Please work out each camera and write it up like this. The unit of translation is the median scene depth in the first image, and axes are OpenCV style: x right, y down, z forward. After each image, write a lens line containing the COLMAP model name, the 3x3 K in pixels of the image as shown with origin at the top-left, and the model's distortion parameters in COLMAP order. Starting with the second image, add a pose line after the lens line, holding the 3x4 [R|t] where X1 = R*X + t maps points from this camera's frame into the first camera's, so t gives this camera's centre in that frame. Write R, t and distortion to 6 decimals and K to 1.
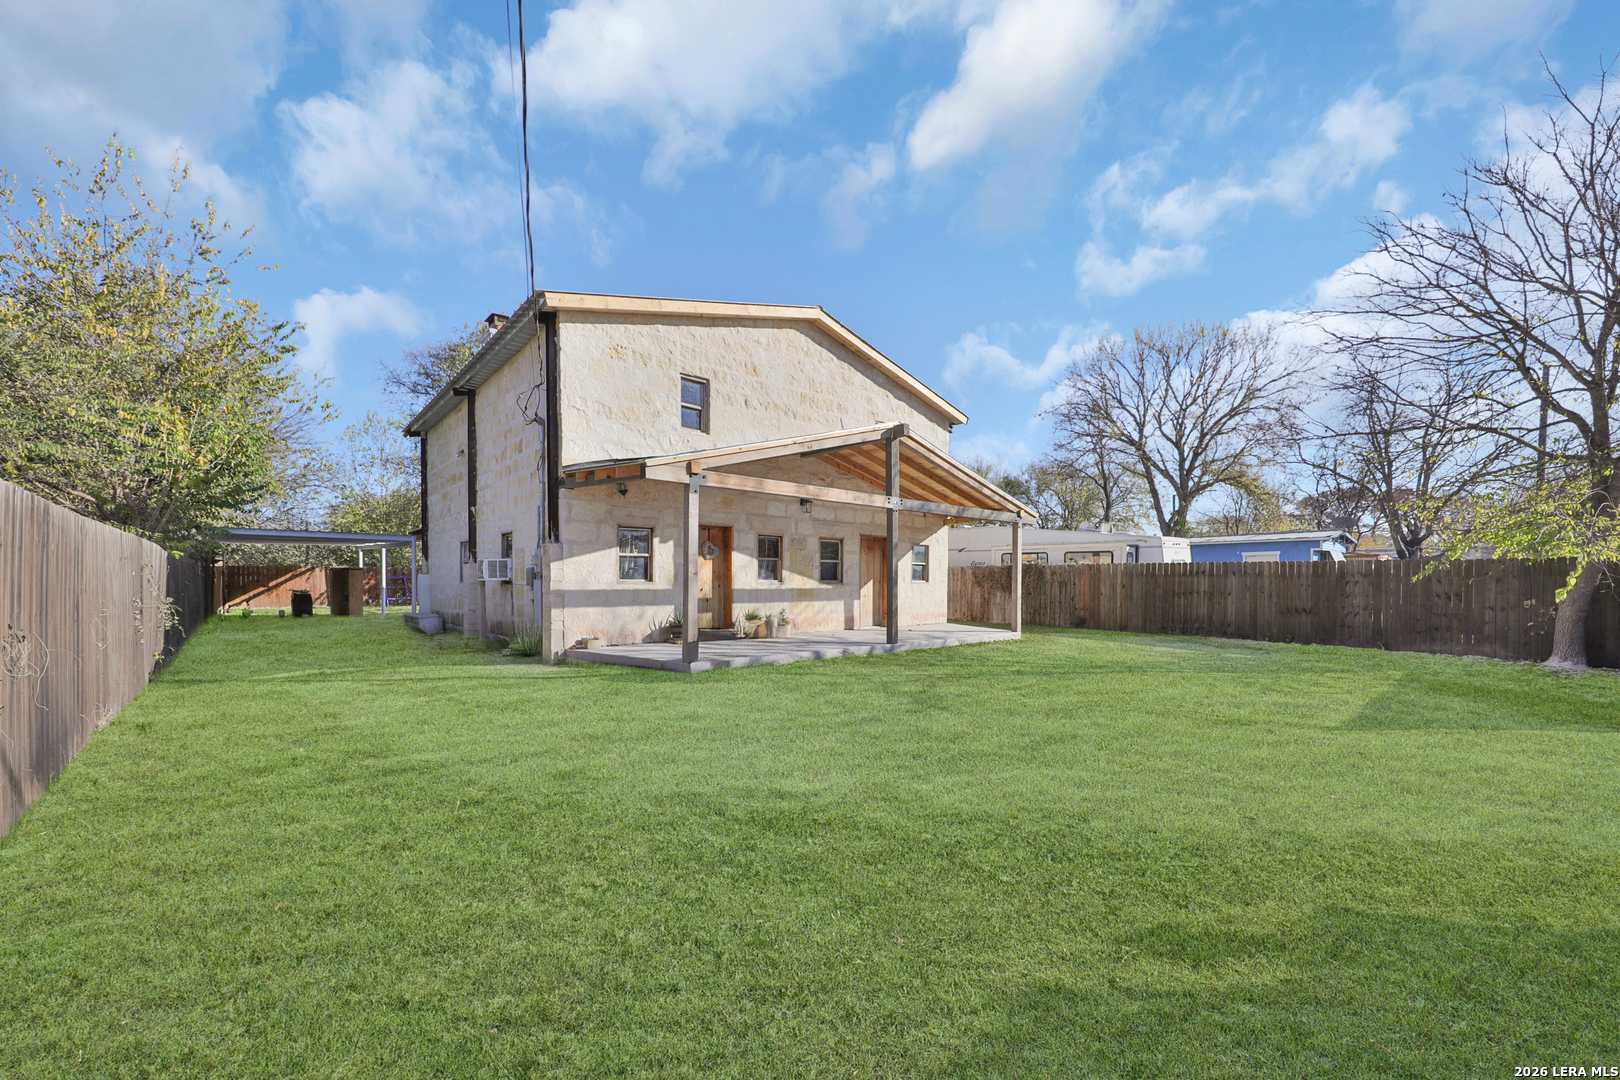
lens RADIAL K [[620.4, 0, 761.5], [0, 620.4, 576.7], [0, 0, 1]] dist [0.003214, 0.000042]
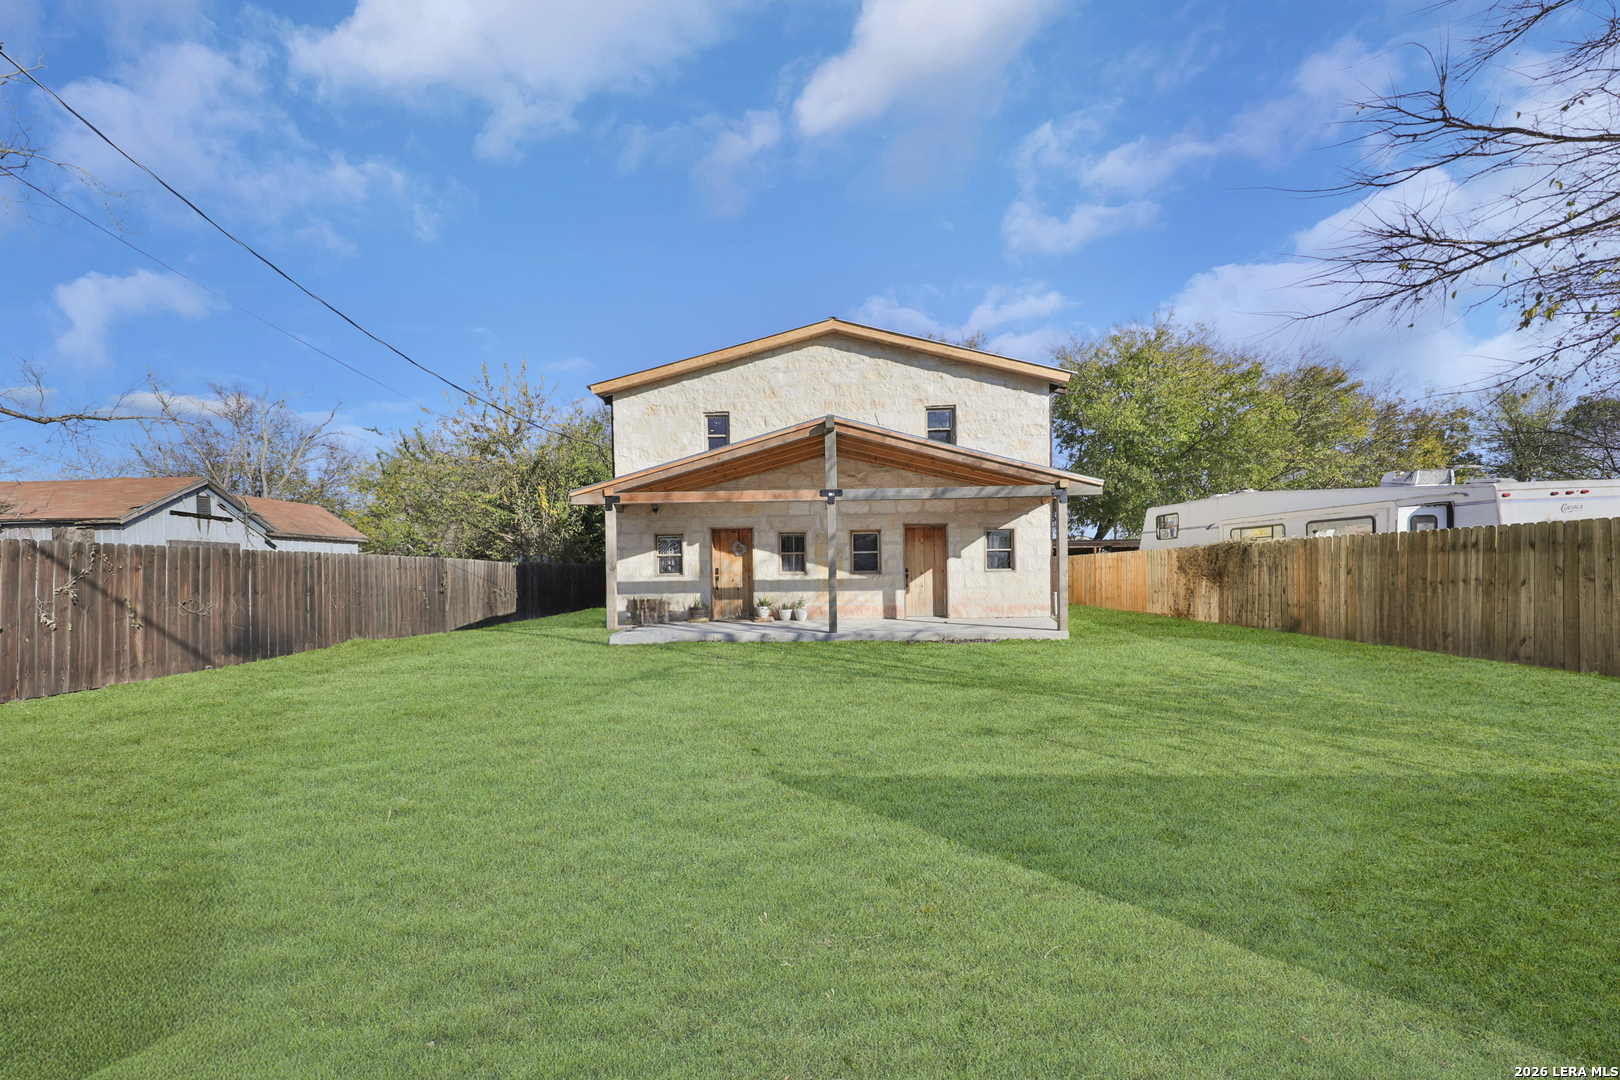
lens RADIAL K [[538.3, 0, 822.1], [0, 538.3, 568.5], [0, 0, 1]] dist [-0.000222, -0.000064]
pose [[0.744112, -0.018529, -0.667798, 0.731273], [0.019554, 0.999791, -0.005952, 0.007113], [0.667768, -0.008629, 0.744319, 0.300260]]
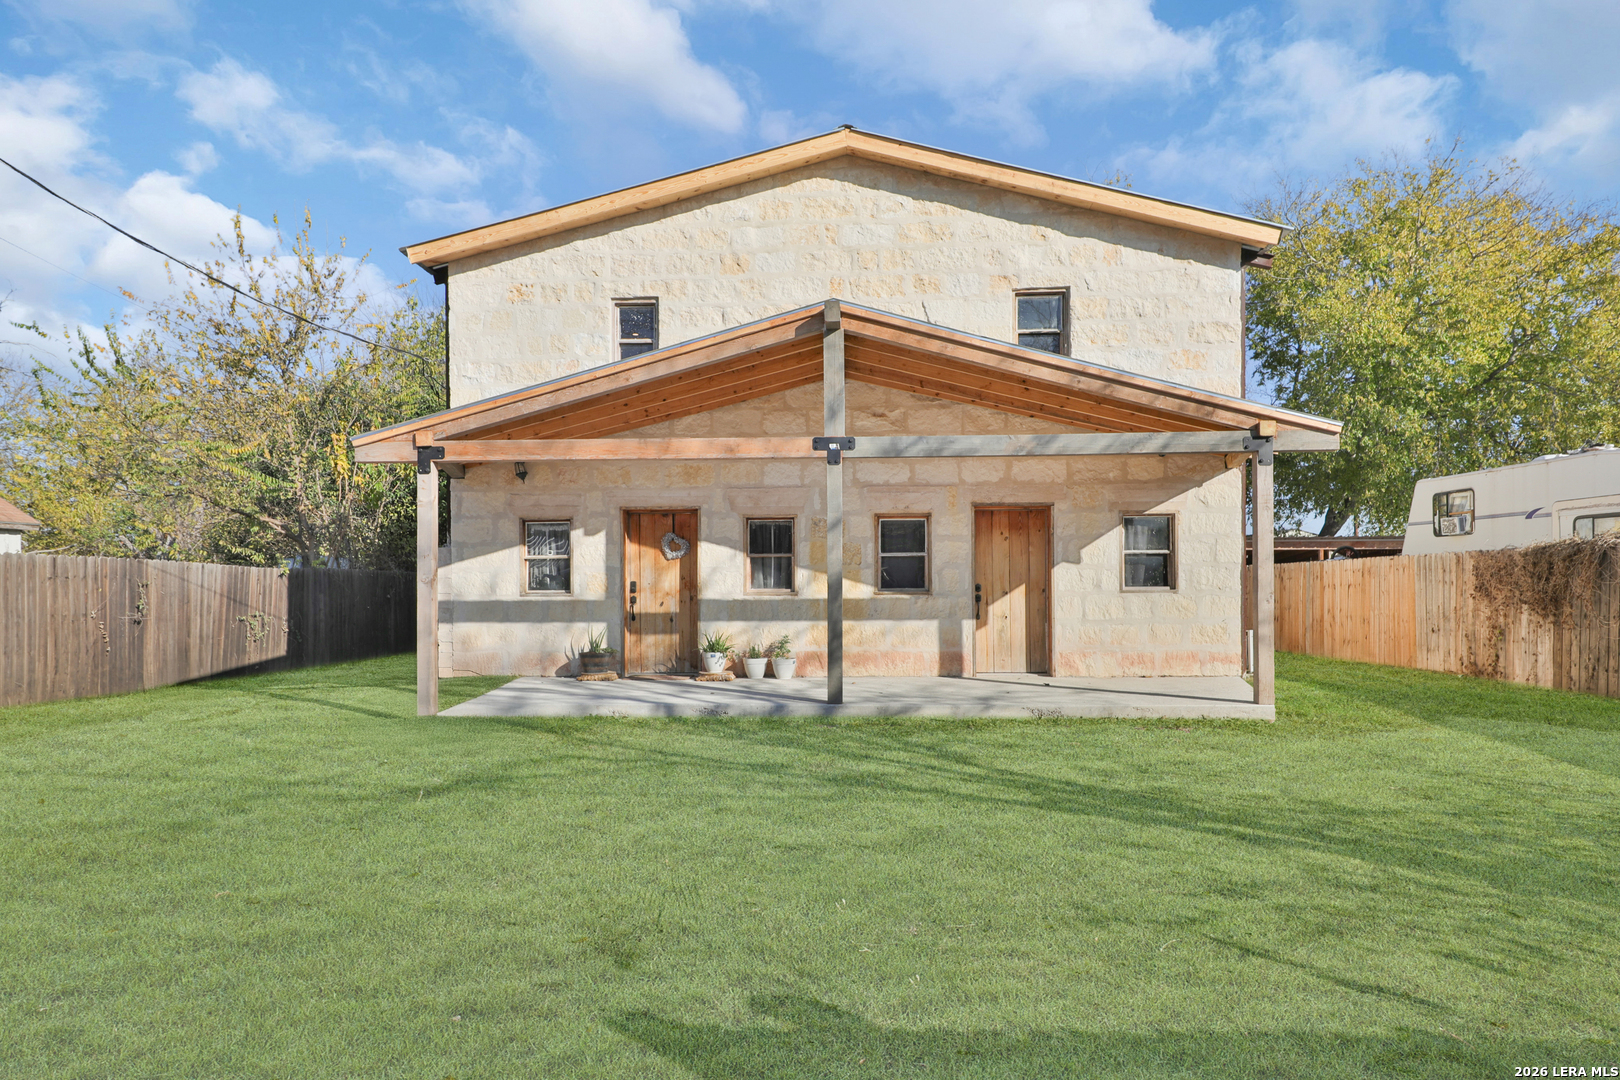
lens RADIAL K [[924.2, 0, 845.1], [0, 924.2, 576.1], [0, 0, 1]] dist [0.004367, 0.000737]
pose [[0.741280, -0.017682, -0.670962, 0.710995], [0.011323, 0.999840, -0.013839, 0.007060], [0.671100, 0.002661, 0.741362, 0.361871]]
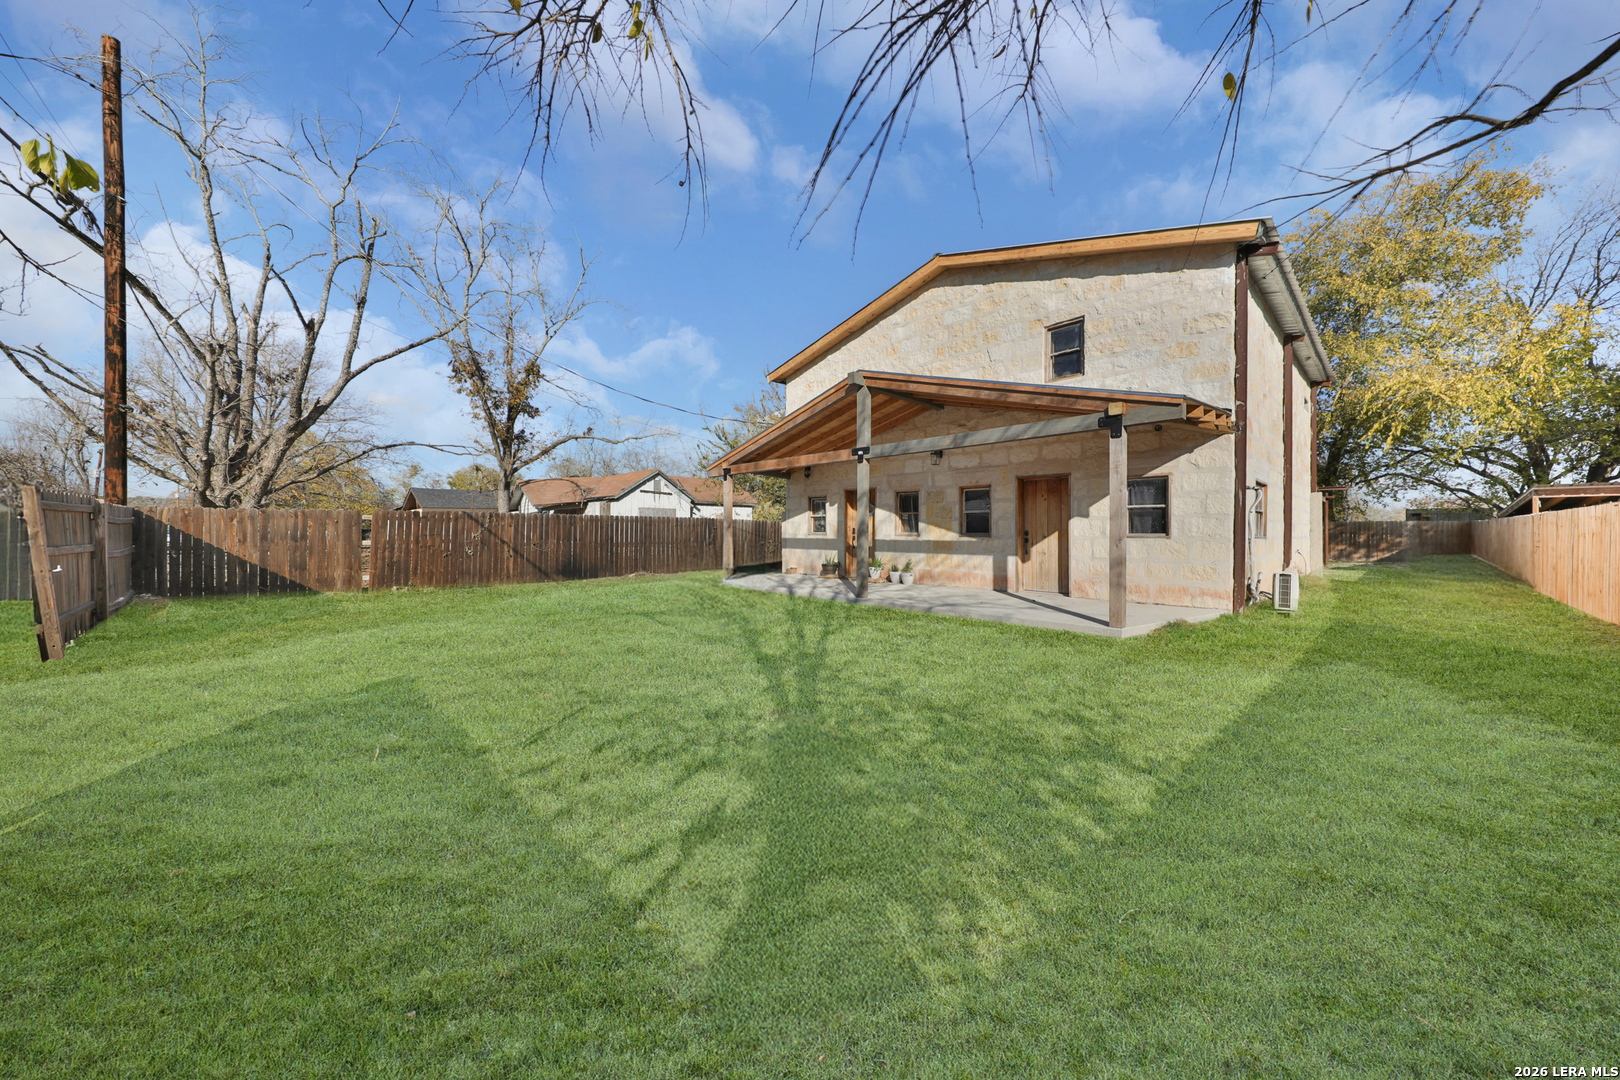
lens RADIAL K [[538.3, 0, 818.9], [0, 538.3, 524.7], [0, 0, 1]] dist [-0.000222, -0.000064]
pose [[0.101720, -0.017620, -0.994657, 0.959505], [0.001229, 0.999845, -0.017586, 0.008562], [0.994812, 0.000567, 0.101726, 0.760507]]
